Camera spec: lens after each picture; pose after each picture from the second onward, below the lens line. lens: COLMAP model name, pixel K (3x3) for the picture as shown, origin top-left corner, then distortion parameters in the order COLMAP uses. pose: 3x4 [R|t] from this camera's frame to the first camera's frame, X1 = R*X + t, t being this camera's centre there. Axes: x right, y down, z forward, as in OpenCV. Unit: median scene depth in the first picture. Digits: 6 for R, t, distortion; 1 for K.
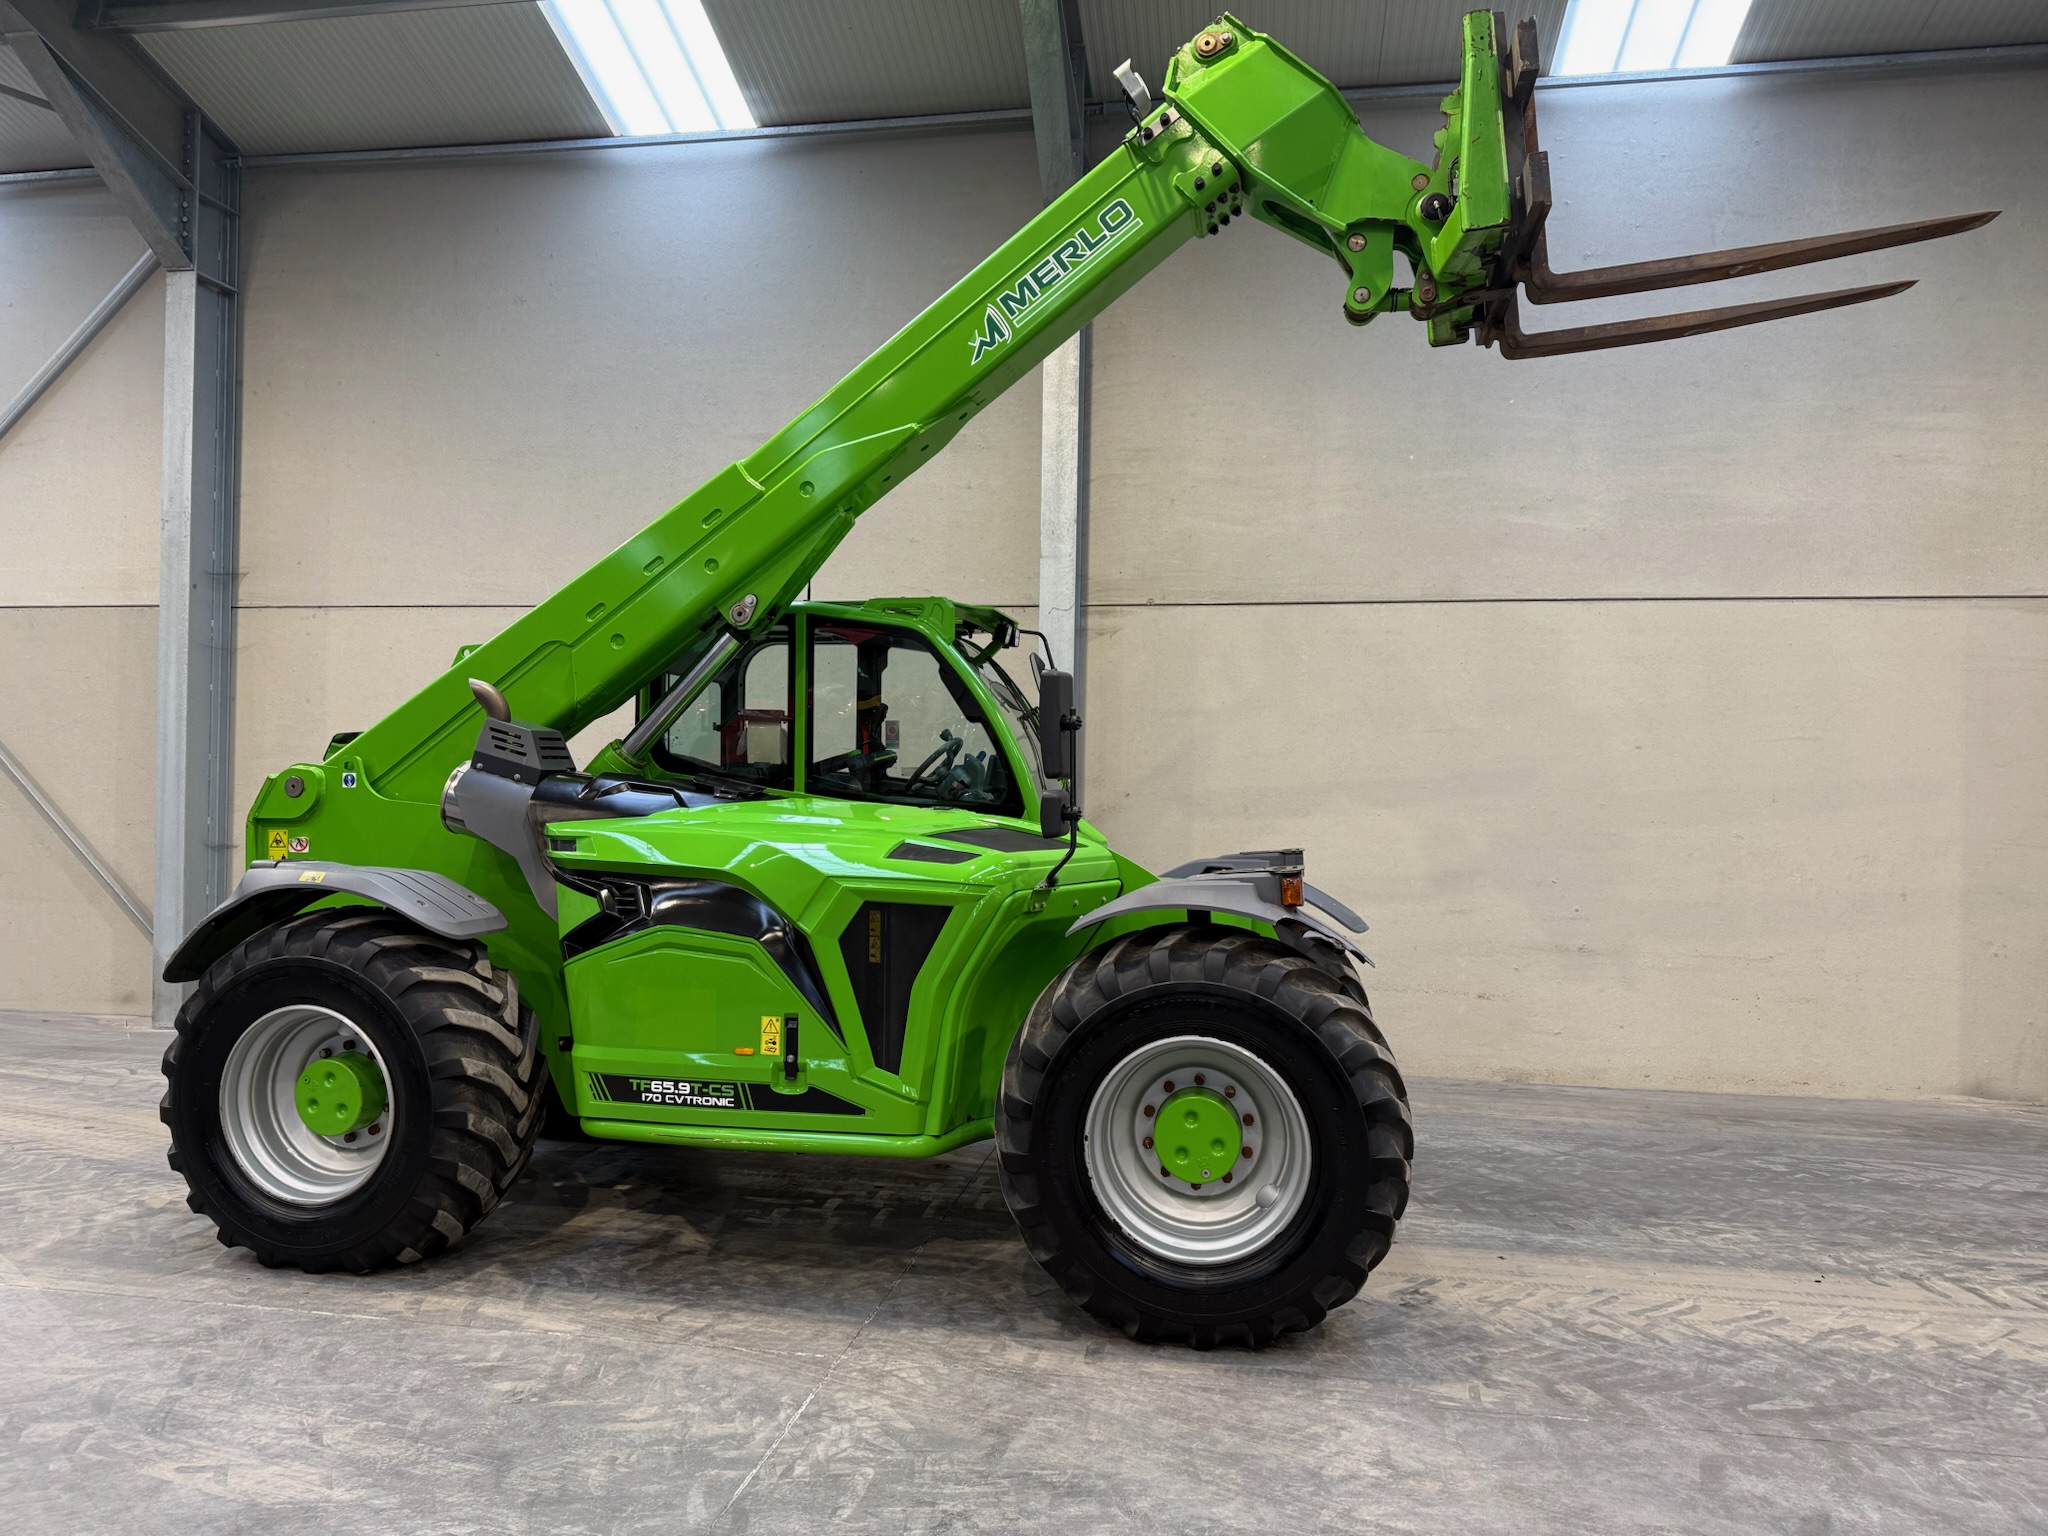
lens RADIAL K [[1445.4, 0, 1017.5], [0, 1445.4, 765.3], [0, 0, 1]] dist [0.040929, -0.050173]
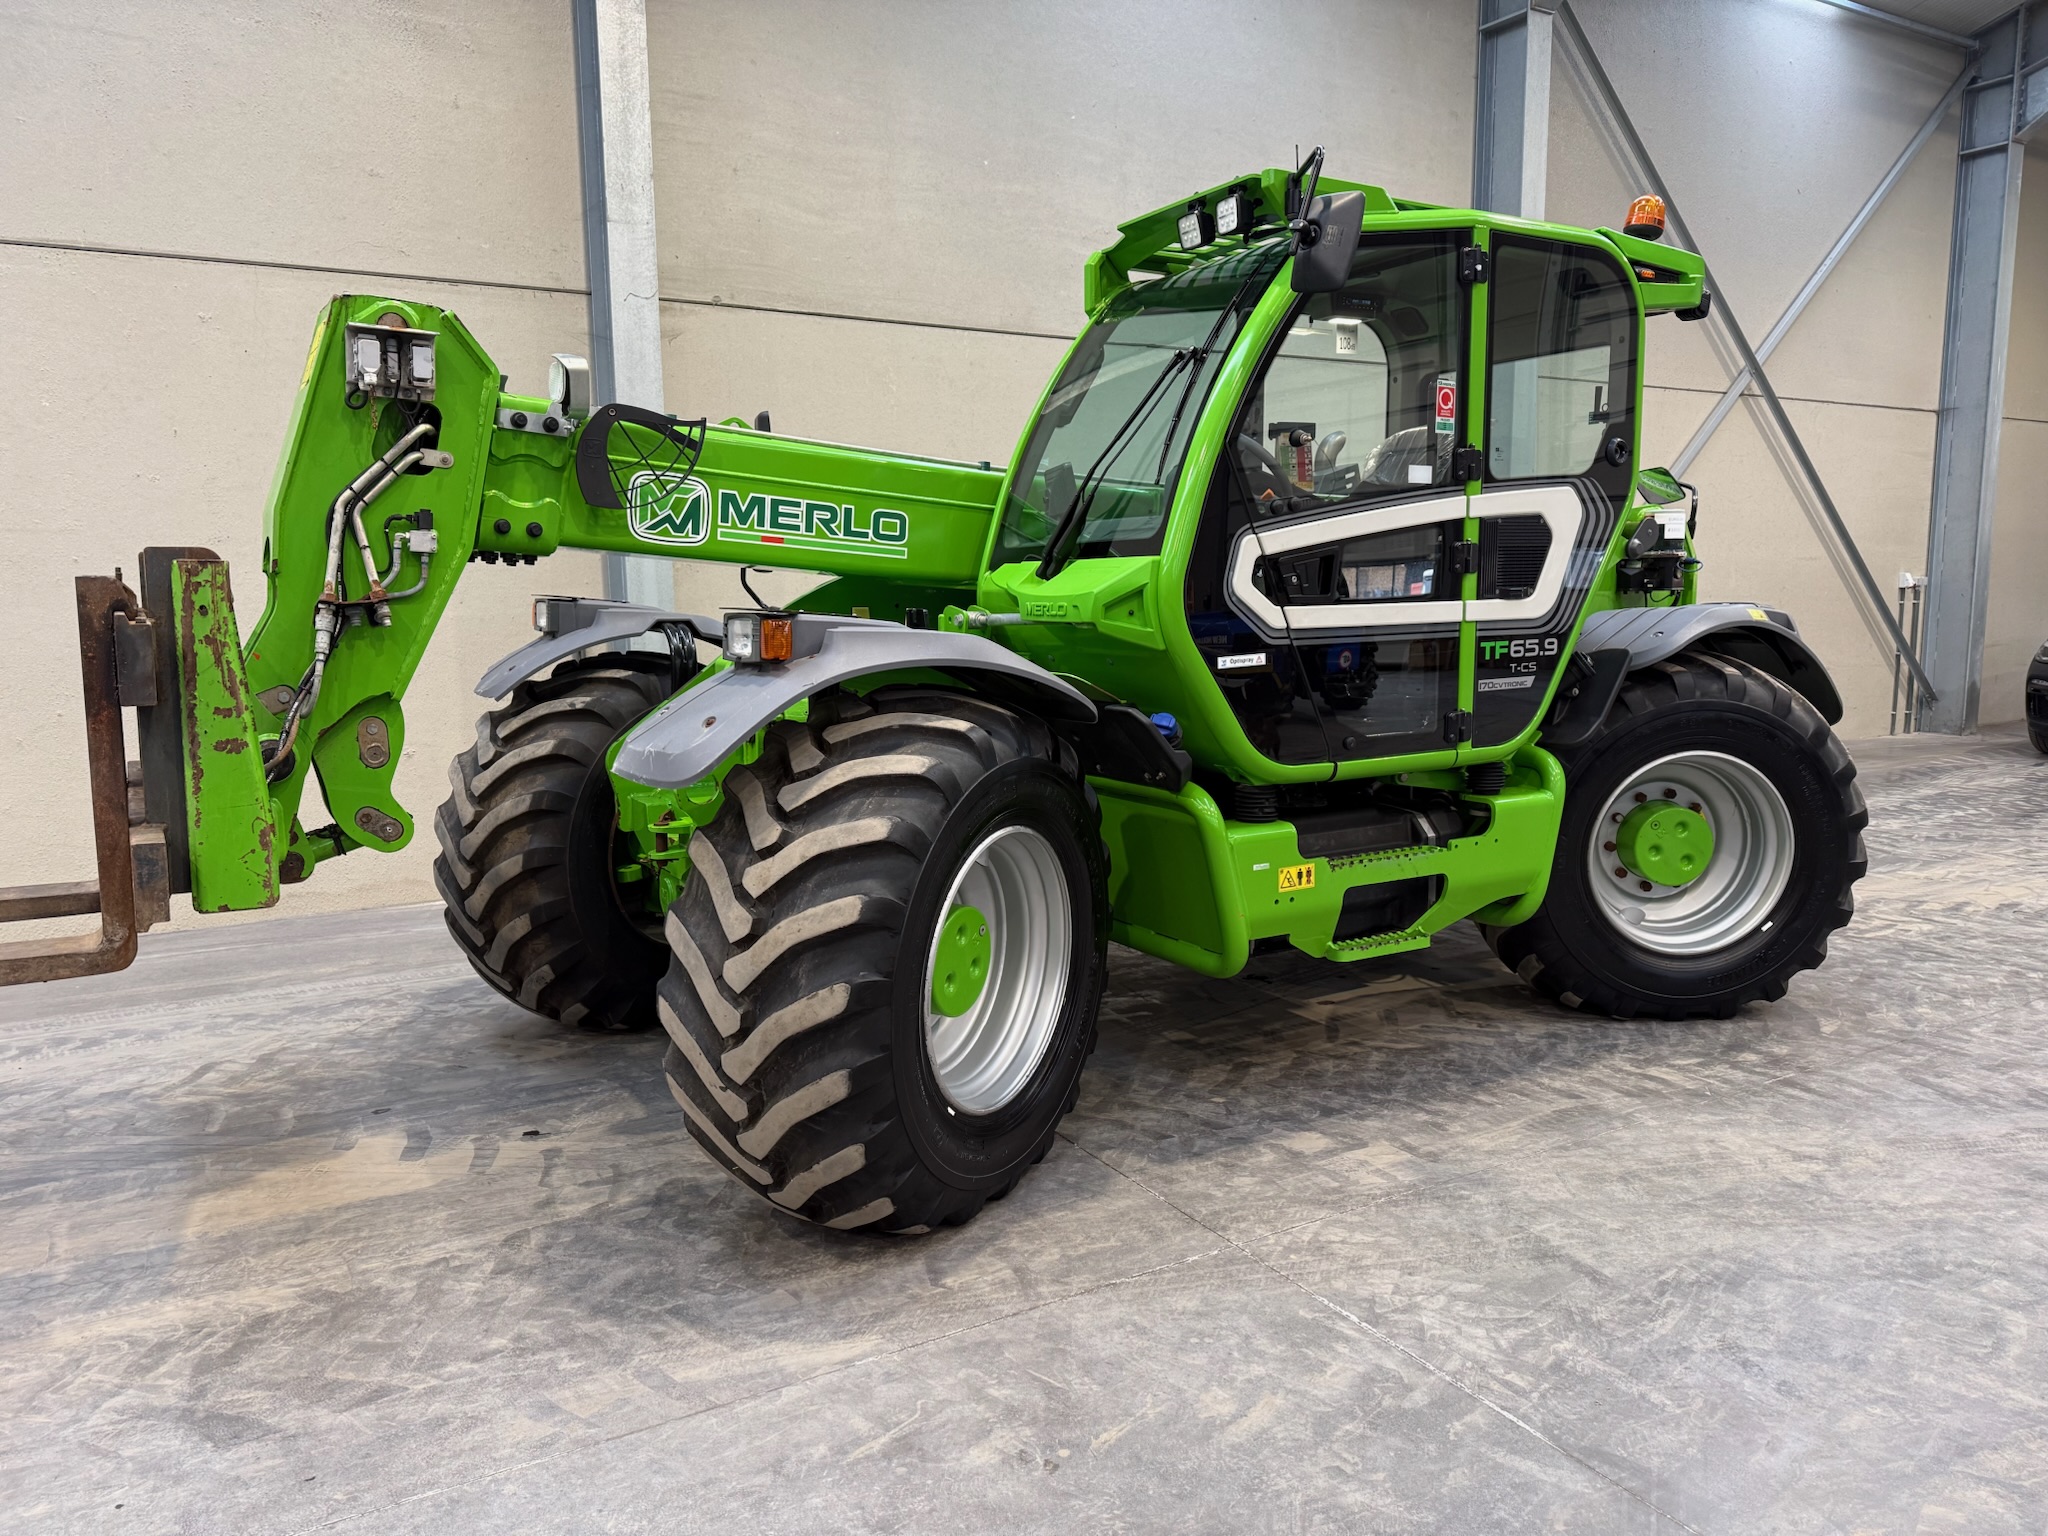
lens RADIAL K [[1445.4, 0, 1031.2], [0, 1445.4, 770.1], [0, 0, 1]] dist [0.040929, -0.050173]
pose [[0.760411, -0.109878, 0.640079, -0.591977], [0.014310, 0.988179, 0.152635, 0.040823], [-0.649284, -0.106906, 0.752995, 0.473273]]
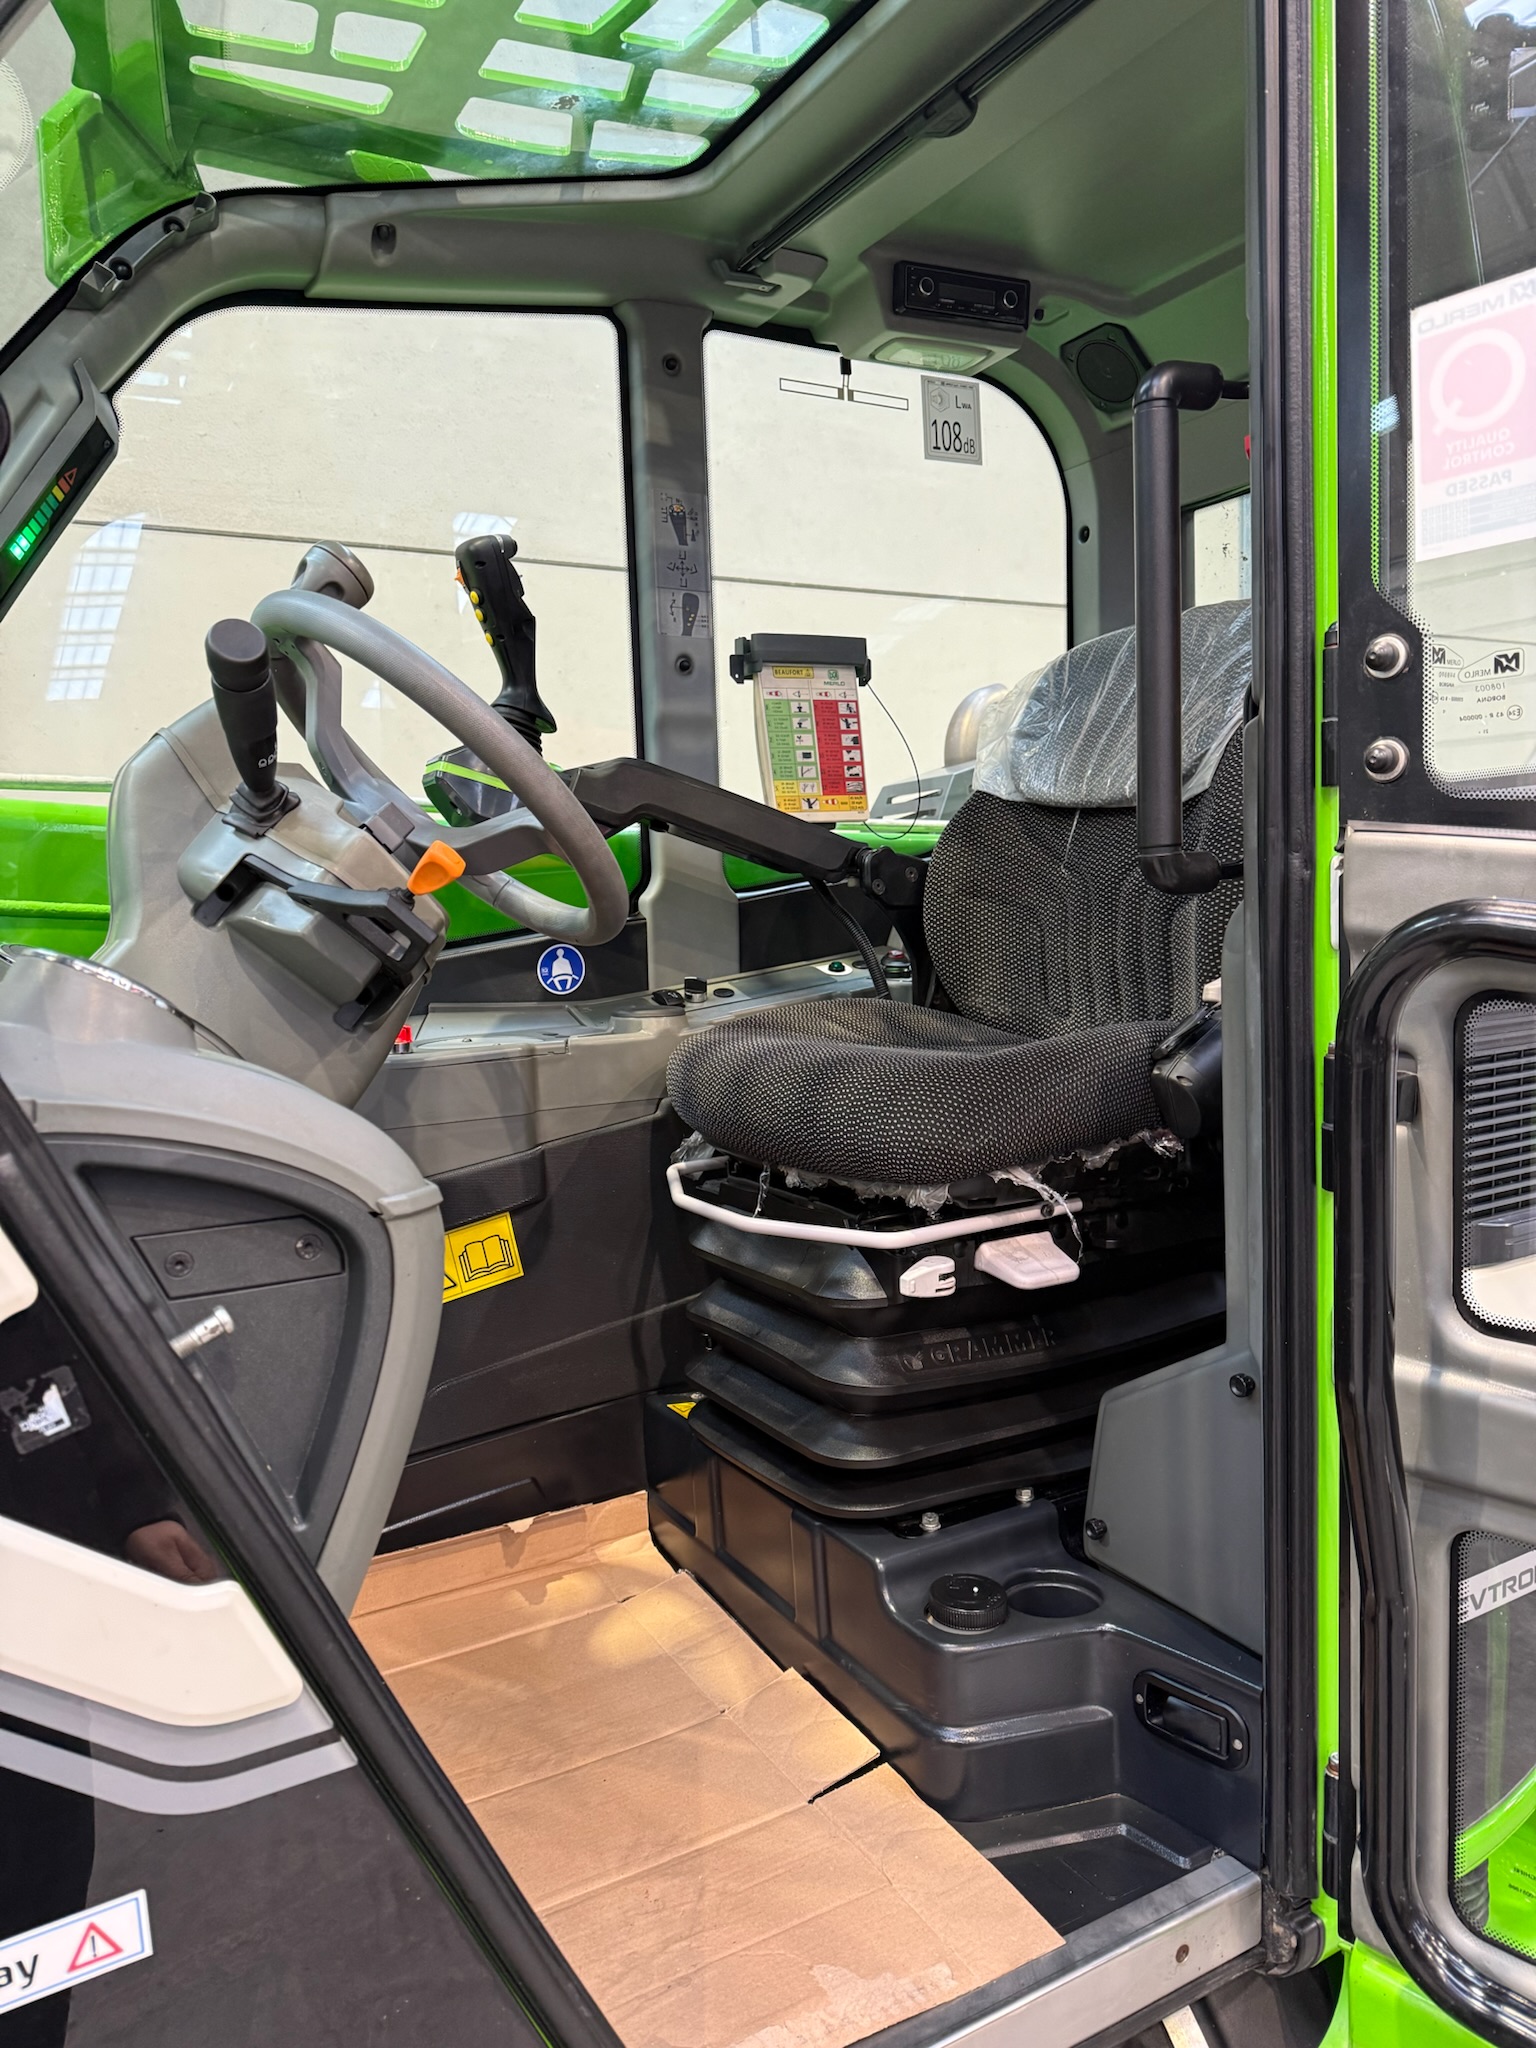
lens RADIAL K [[1445.4, 0, 771.2], [0, 1445.4, 1026.0], [0, 0, 1]] dist [0.040929, -0.050173]
pose [[0.770447, -0.101473, 0.629376, -0.022022], [0.037543, 0.992759, 0.114102, 0.014623], [-0.636398, -0.064281, 0.768678, 0.859512]]
